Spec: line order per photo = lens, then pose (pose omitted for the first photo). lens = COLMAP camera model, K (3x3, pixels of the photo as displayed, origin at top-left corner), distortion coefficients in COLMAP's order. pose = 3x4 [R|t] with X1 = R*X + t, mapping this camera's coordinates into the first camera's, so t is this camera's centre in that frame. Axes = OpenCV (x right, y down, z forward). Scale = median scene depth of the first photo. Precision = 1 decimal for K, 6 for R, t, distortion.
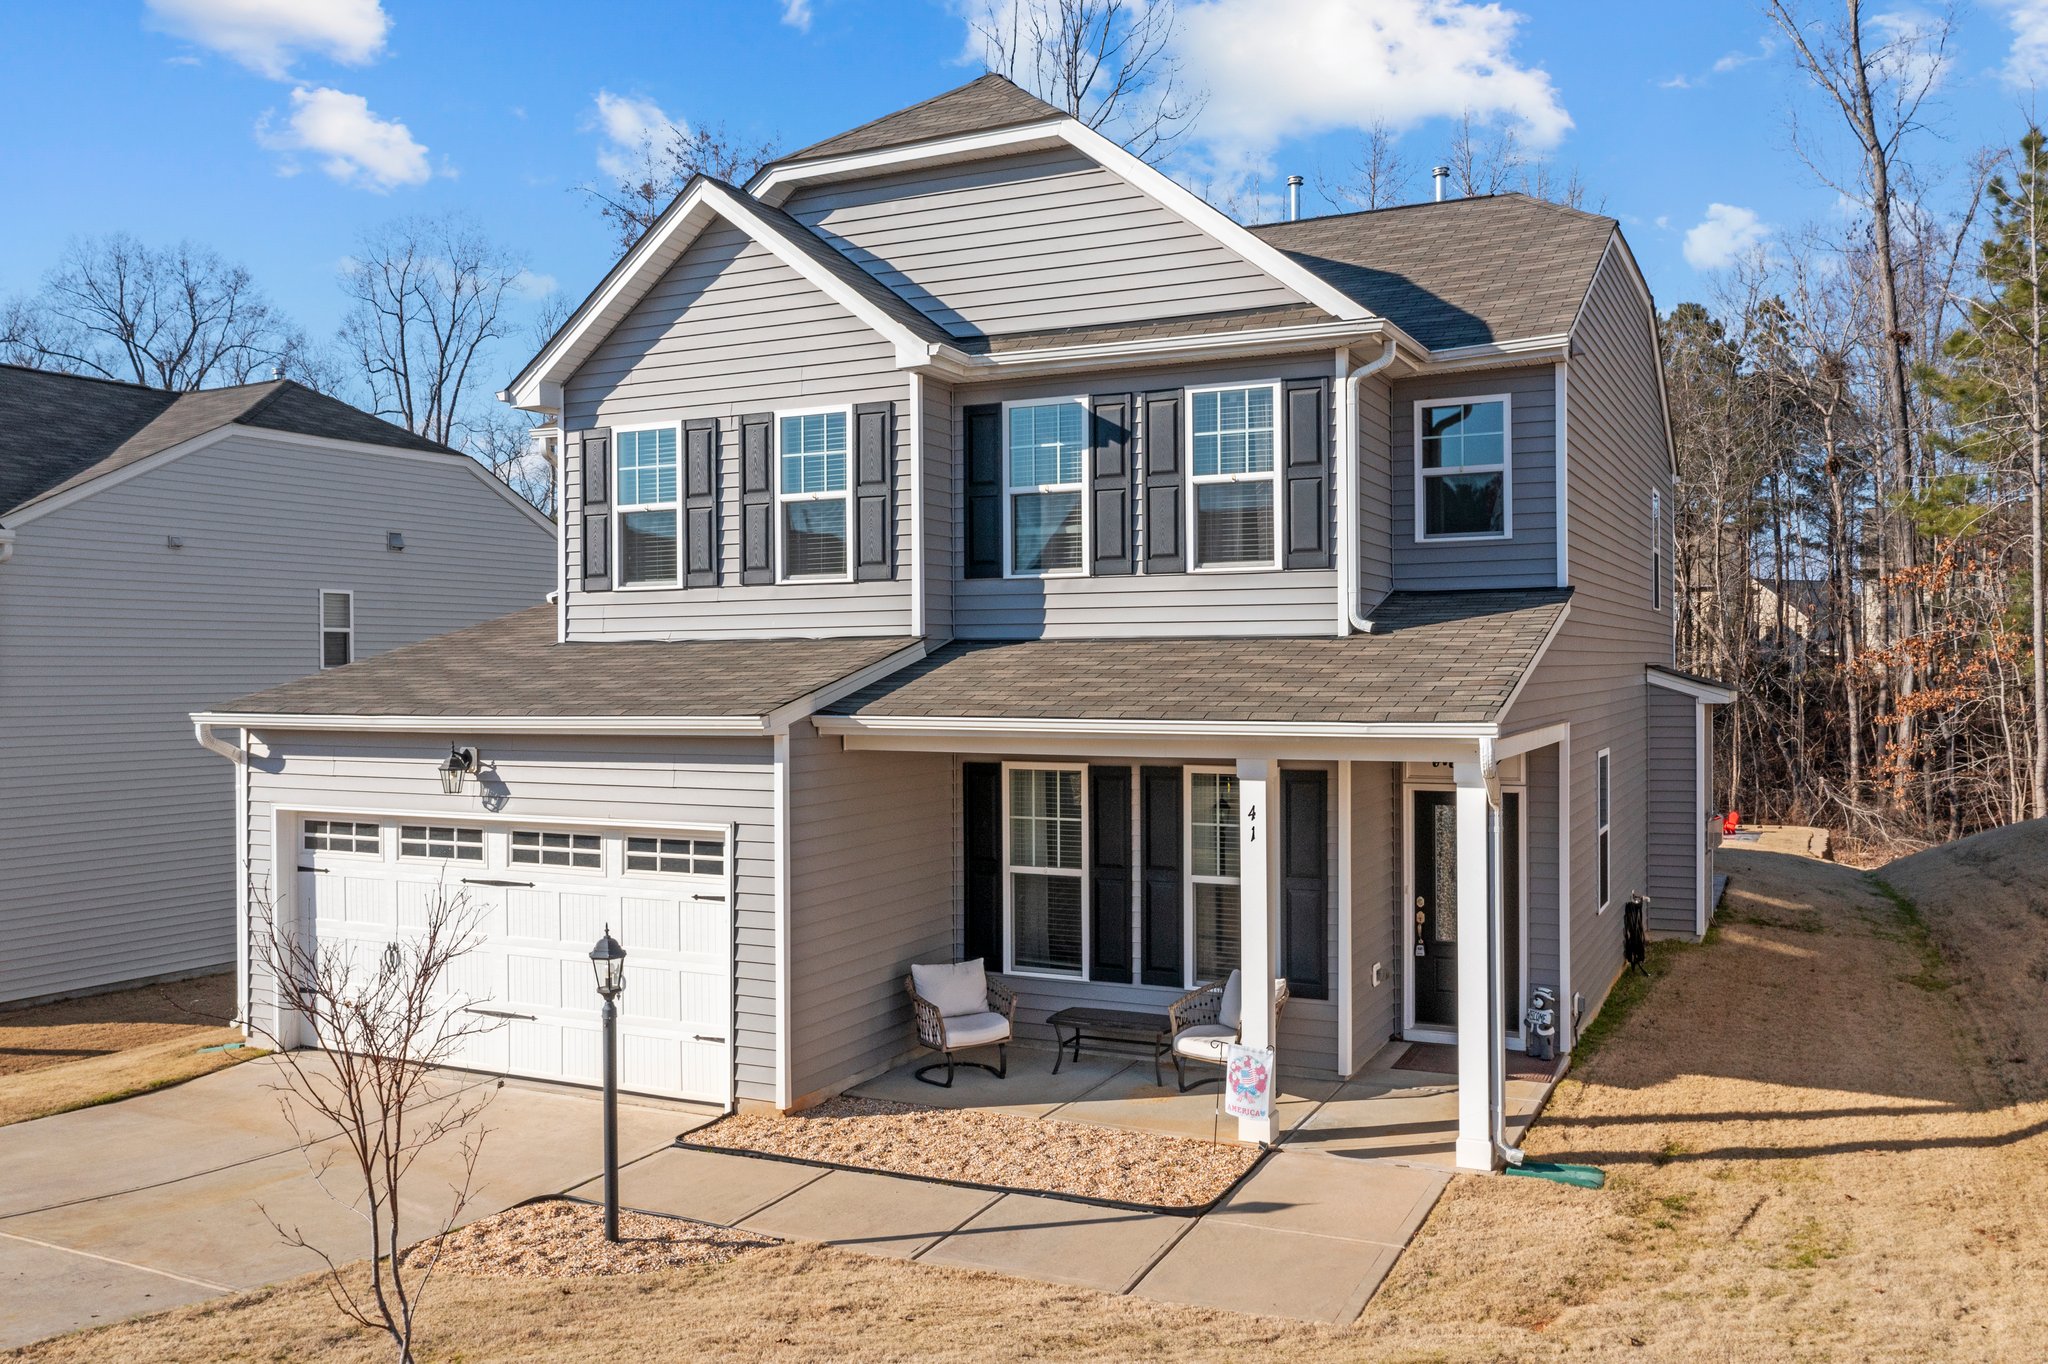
lens RADIAL K [[1625.2, 0, 1024.0], [0, 1625.2, 682.0], [0, 0, 1]] dist [-0.006832, -0.000231]
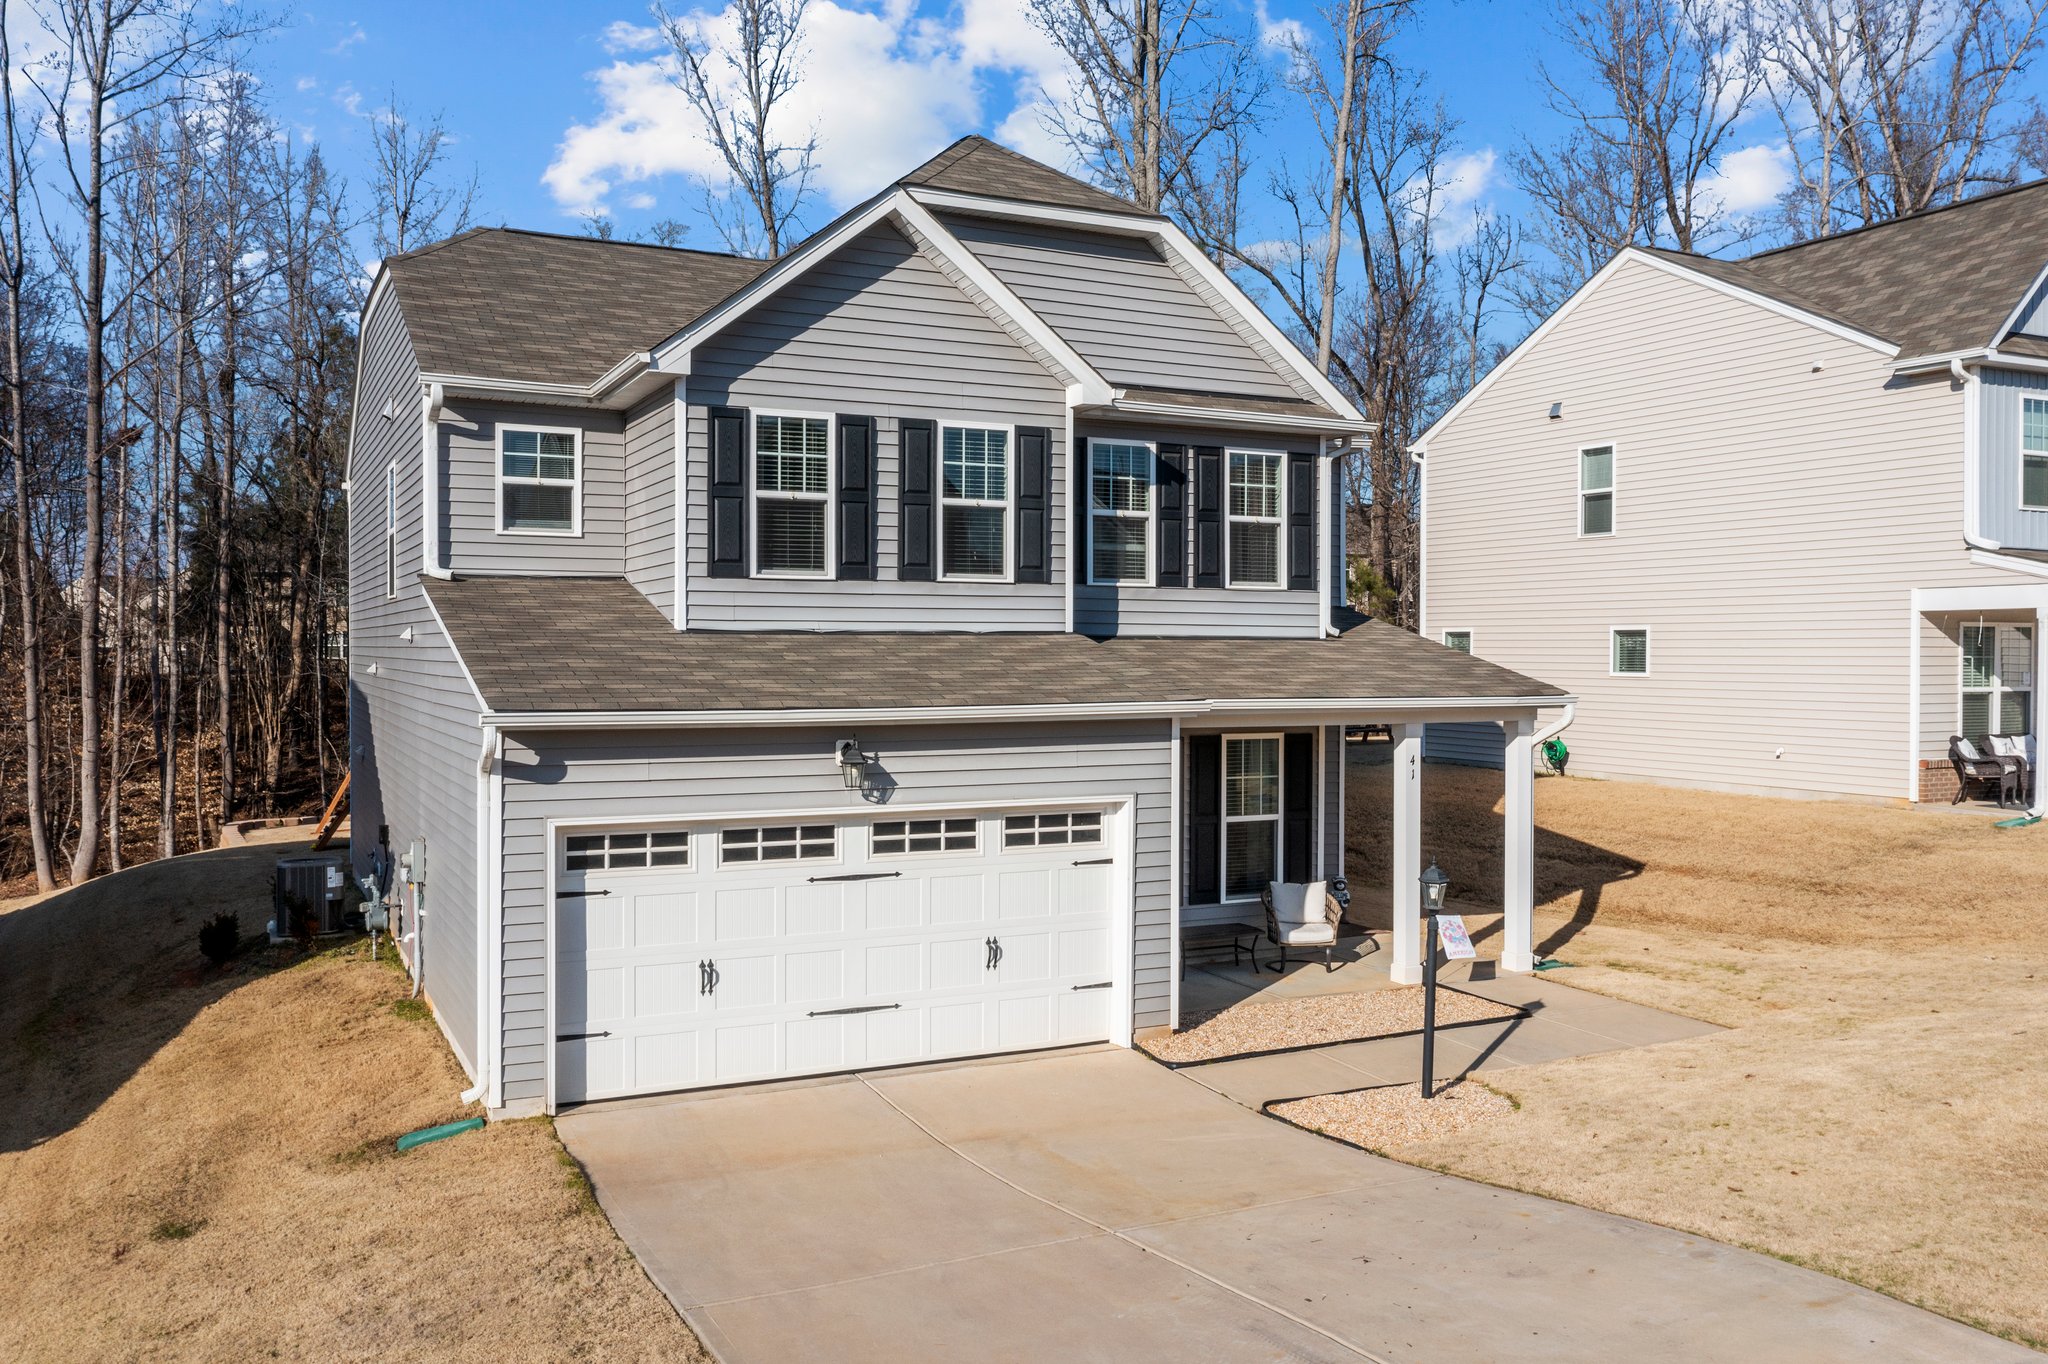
lens RADIAL K [[1619.2, 0, 1024.0], [0, 1619.2, 682.0], [0, 0, 1]] dist [-0.002871, 0.003415]
pose [[0.616443, -0.008544, 0.787353, -1.013548], [0.000115, 0.999942, 0.010761, -0.004989], [-0.787399, -0.006542, 0.616409, 0.309359]]
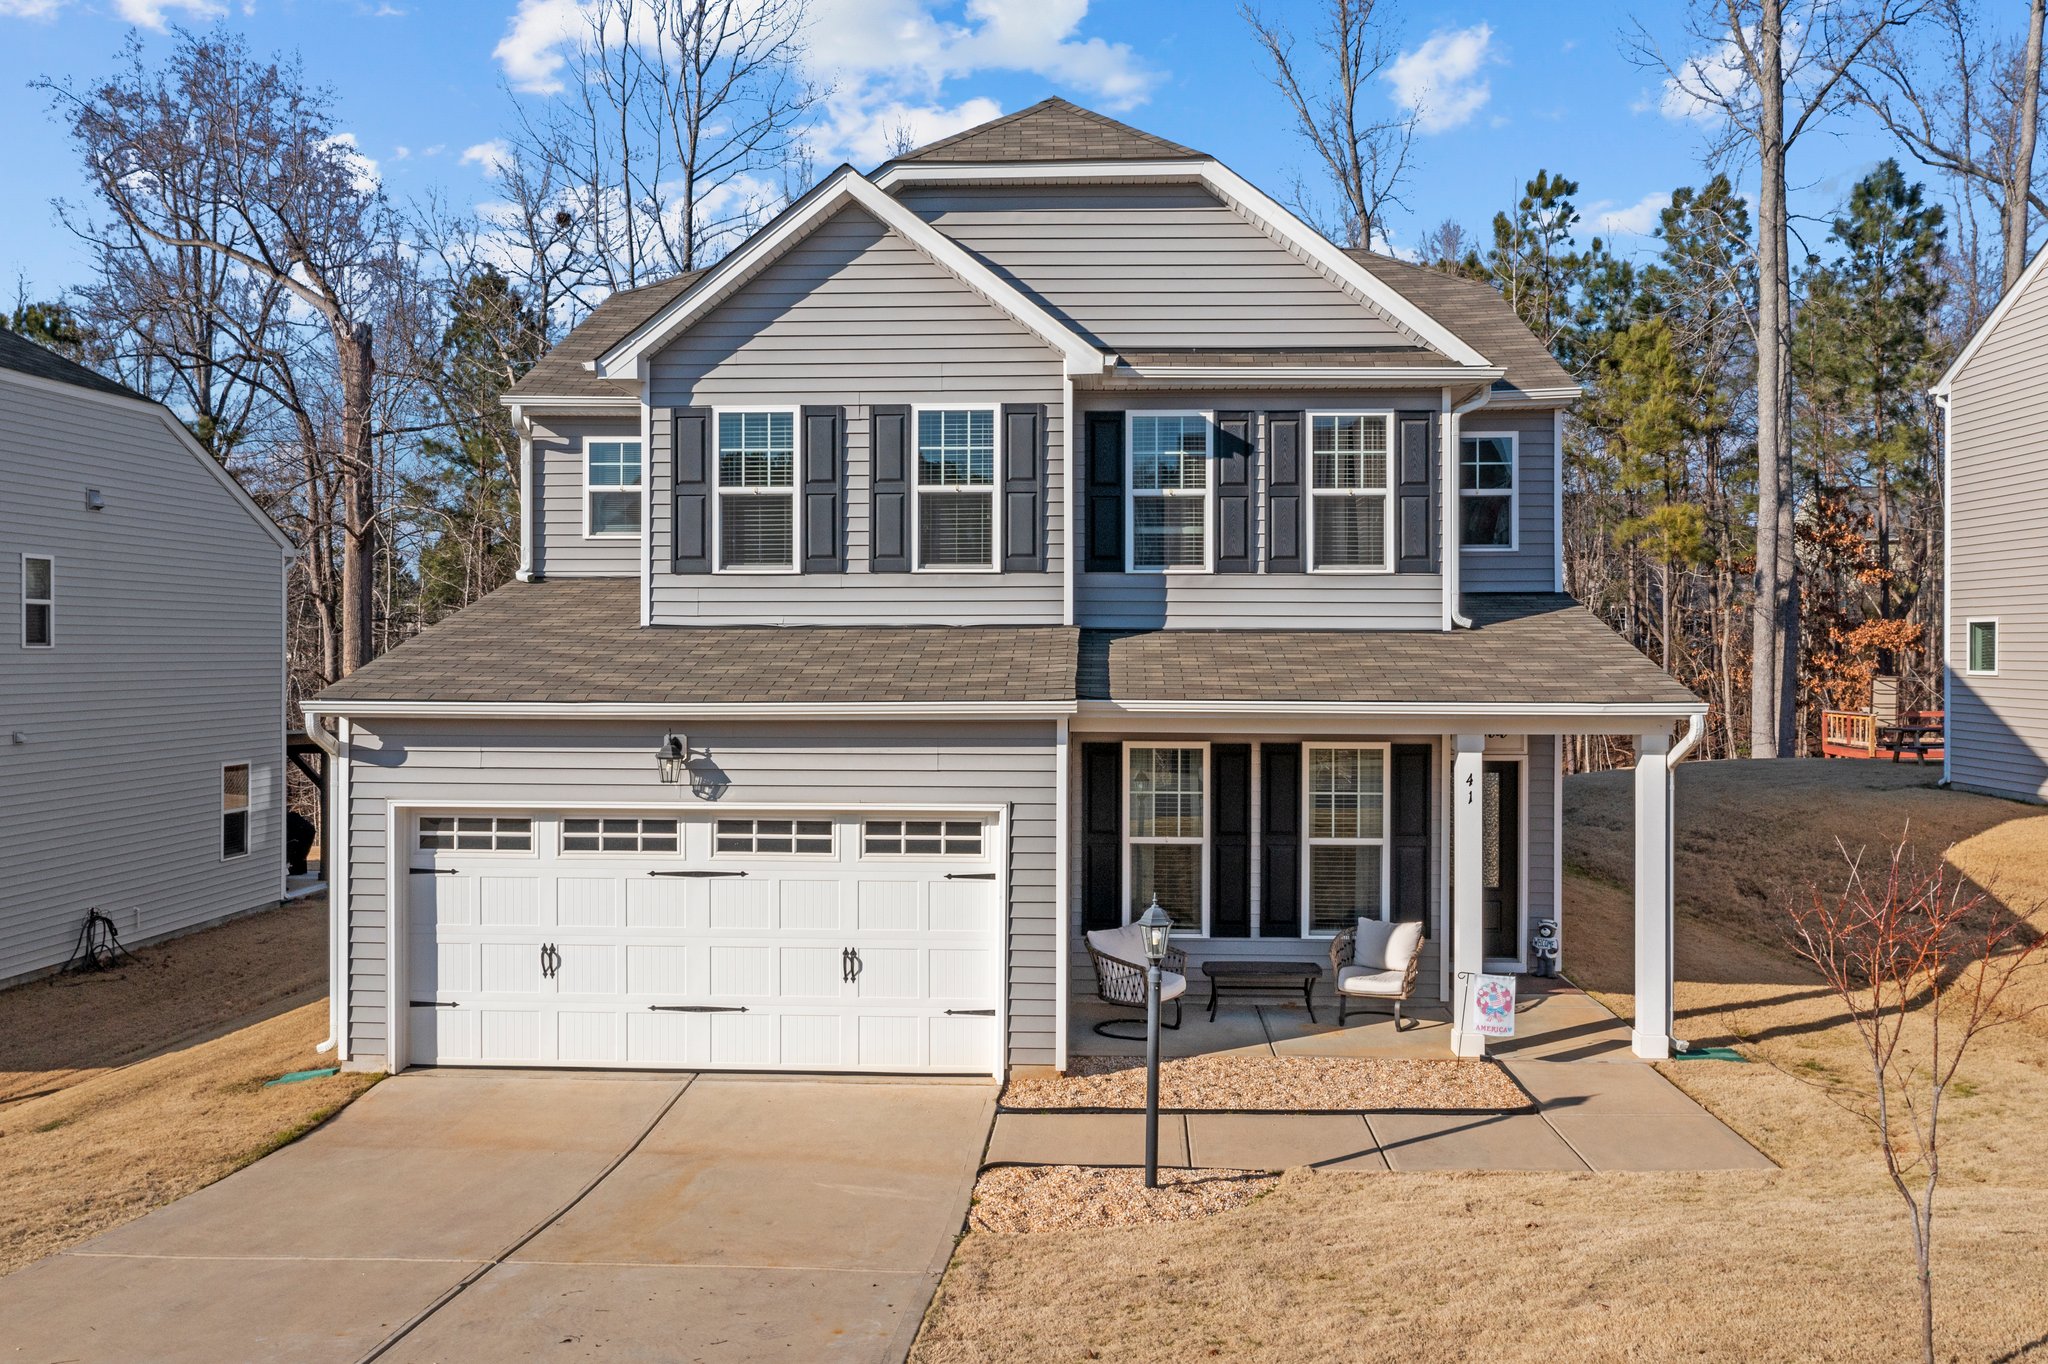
lens RADIAL K [[1626.8, 0, 1027.0], [0, 1626.8, 667.7], [0, 0, 1]] dist [-0.005839, 0.004042]
pose [[0.919139, 0.002575, 0.393926, -0.517102], [-0.003716, 0.999991, 0.002135, -0.002483], [-0.393917, -0.003426, 0.919140, 0.027408]]
